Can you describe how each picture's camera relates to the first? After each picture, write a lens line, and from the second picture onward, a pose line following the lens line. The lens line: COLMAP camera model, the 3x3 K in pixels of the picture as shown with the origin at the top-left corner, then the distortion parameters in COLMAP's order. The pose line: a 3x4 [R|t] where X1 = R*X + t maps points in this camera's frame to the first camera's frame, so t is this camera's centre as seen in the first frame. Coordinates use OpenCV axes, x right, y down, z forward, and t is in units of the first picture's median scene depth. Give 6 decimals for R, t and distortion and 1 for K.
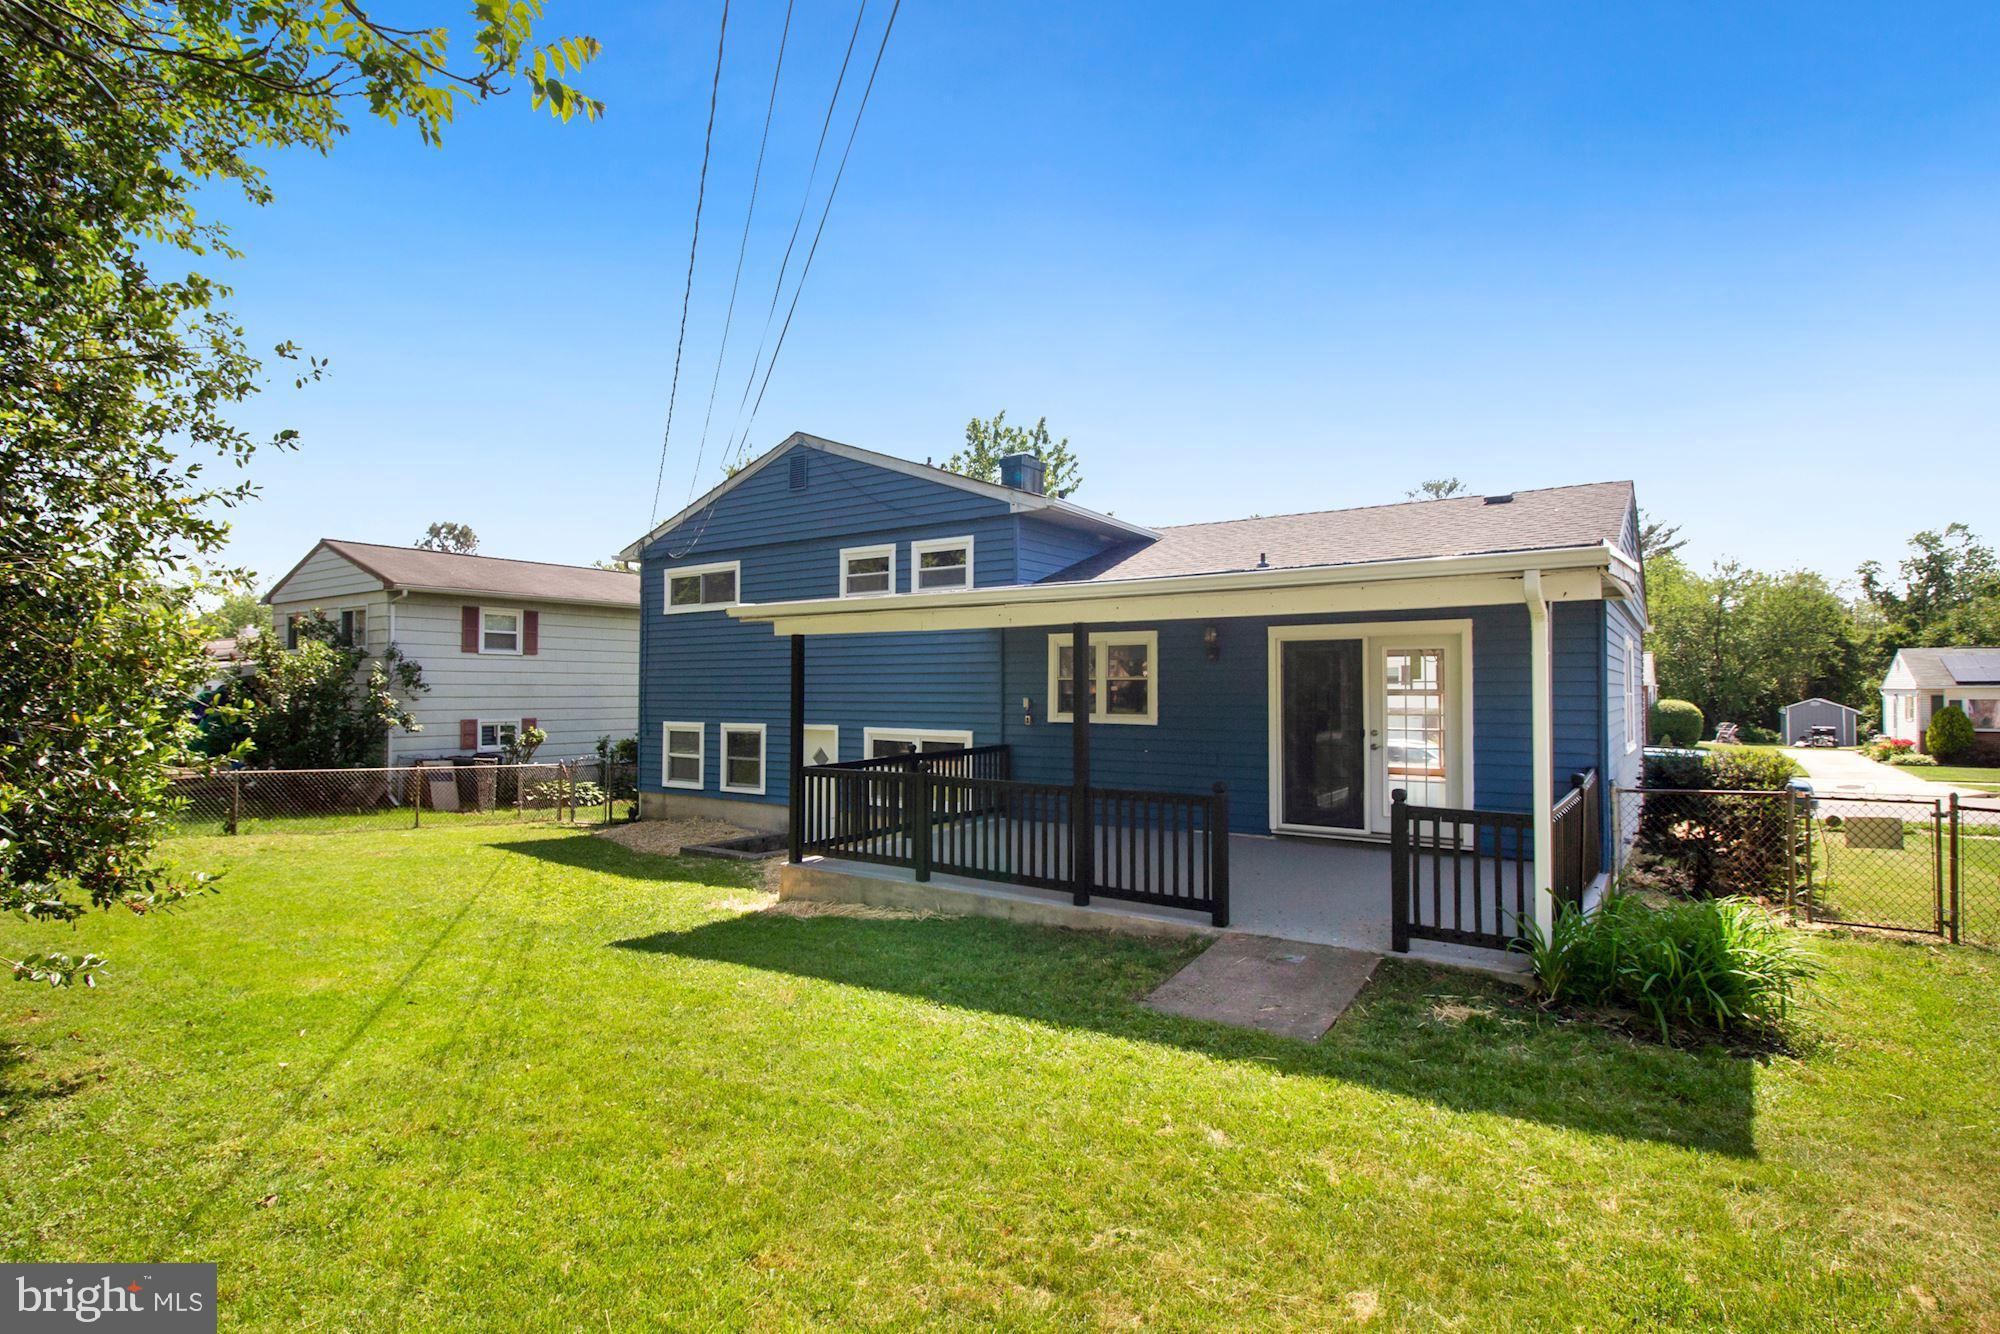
lens RADIAL K [[923.3, 0, 999.0], [0, 923.3, 676.5], [0, 0, 1]] dist [-0.002544, -0.006438]
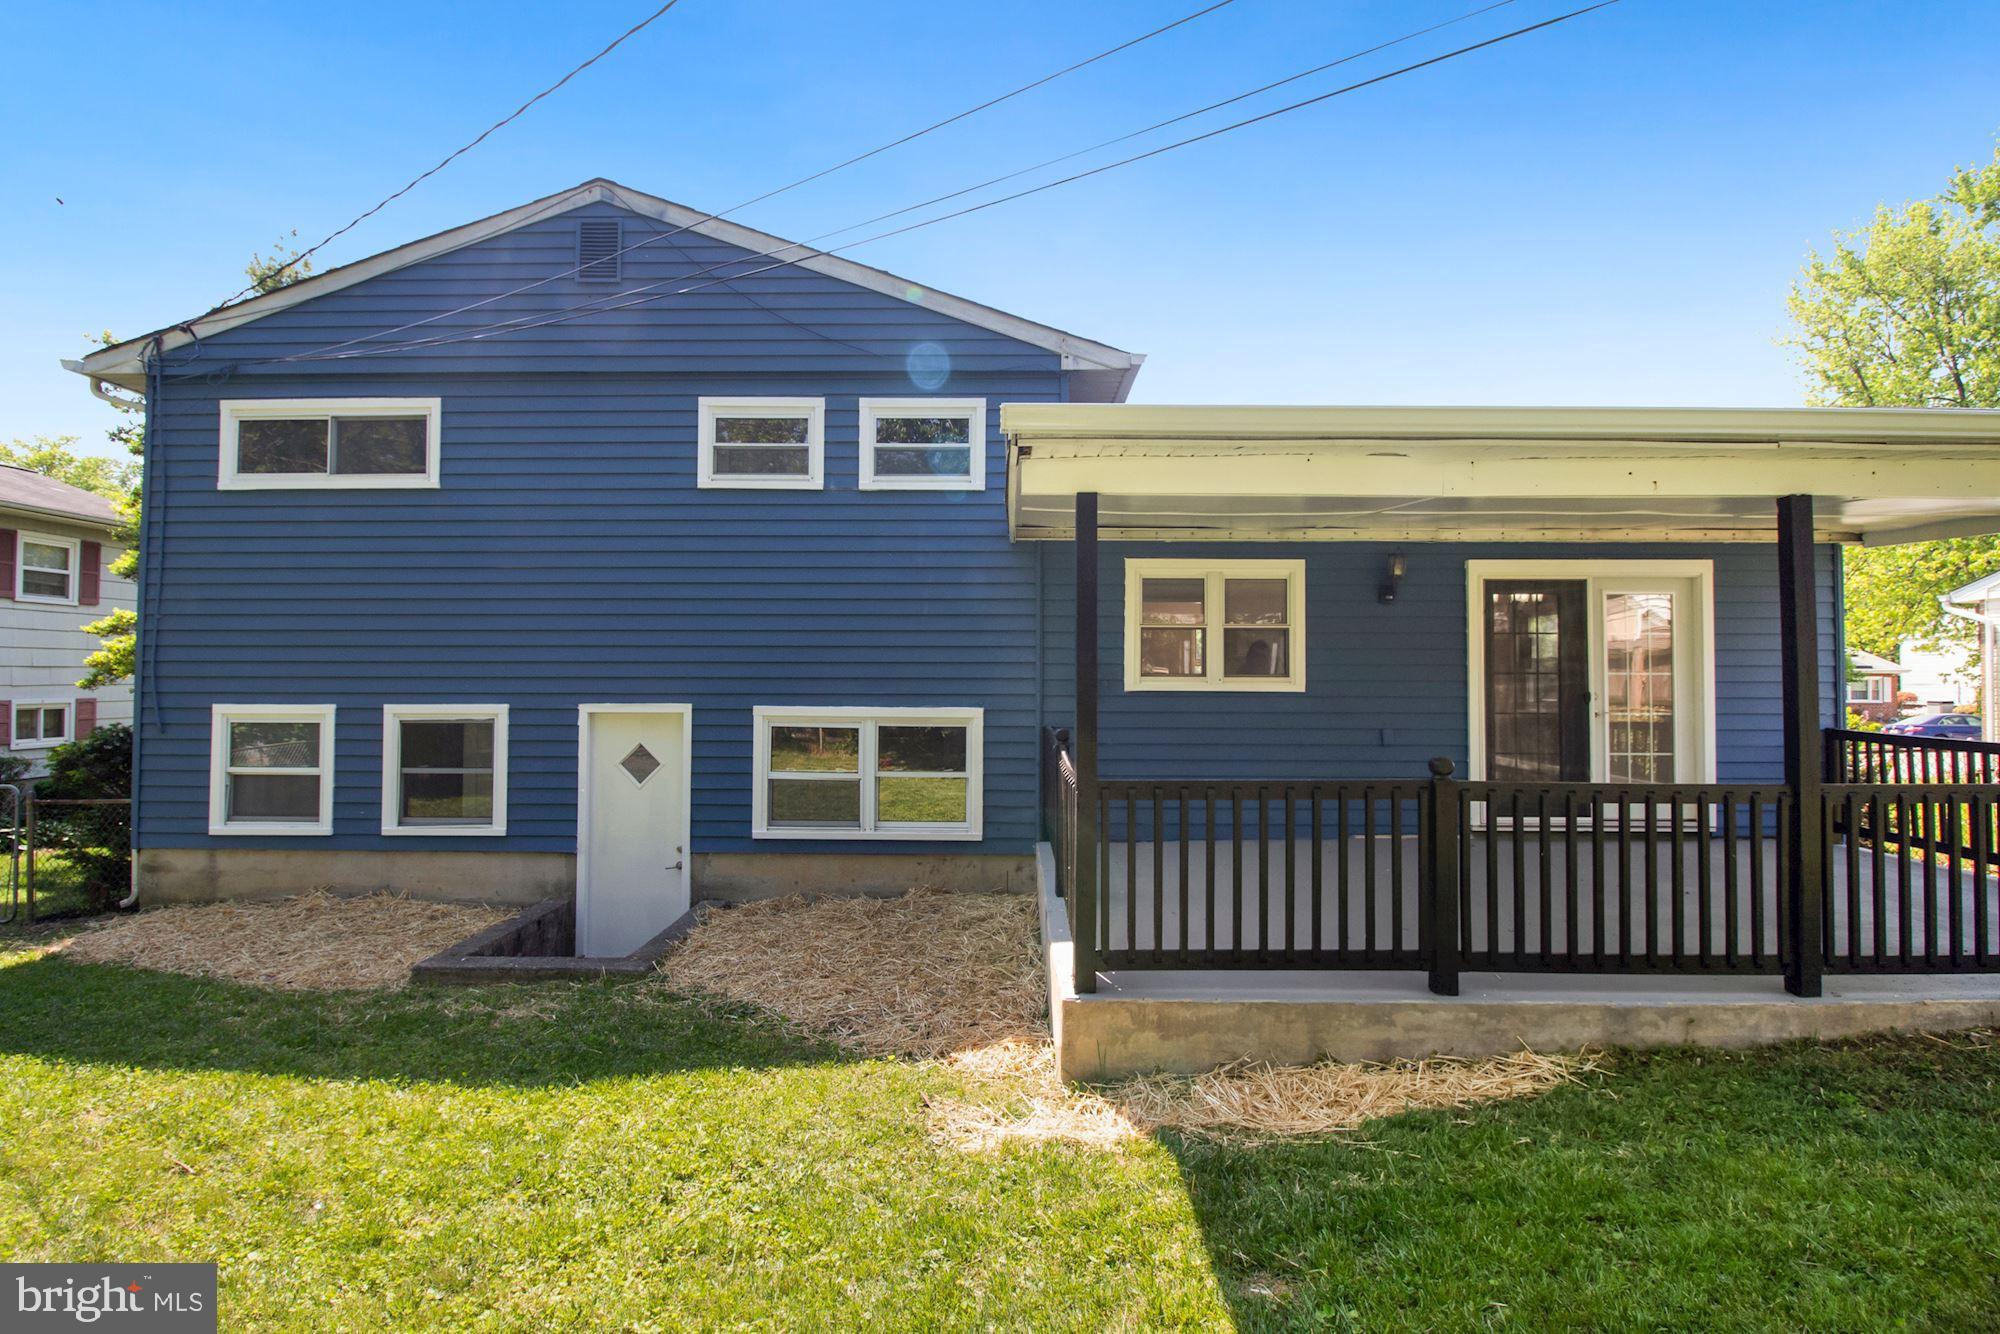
lens RADIAL K [[923.3, 0, 1000.9], [0, 923.3, 663.8], [0, 0, 1]] dist [-0.002544, -0.006438]
pose [[0.840580, 0.011190, 0.541572, -0.334131], [-0.010372, 0.999936, -0.004562, 0.029776], [-0.541588, -0.001782, 0.840642, 0.429274]]
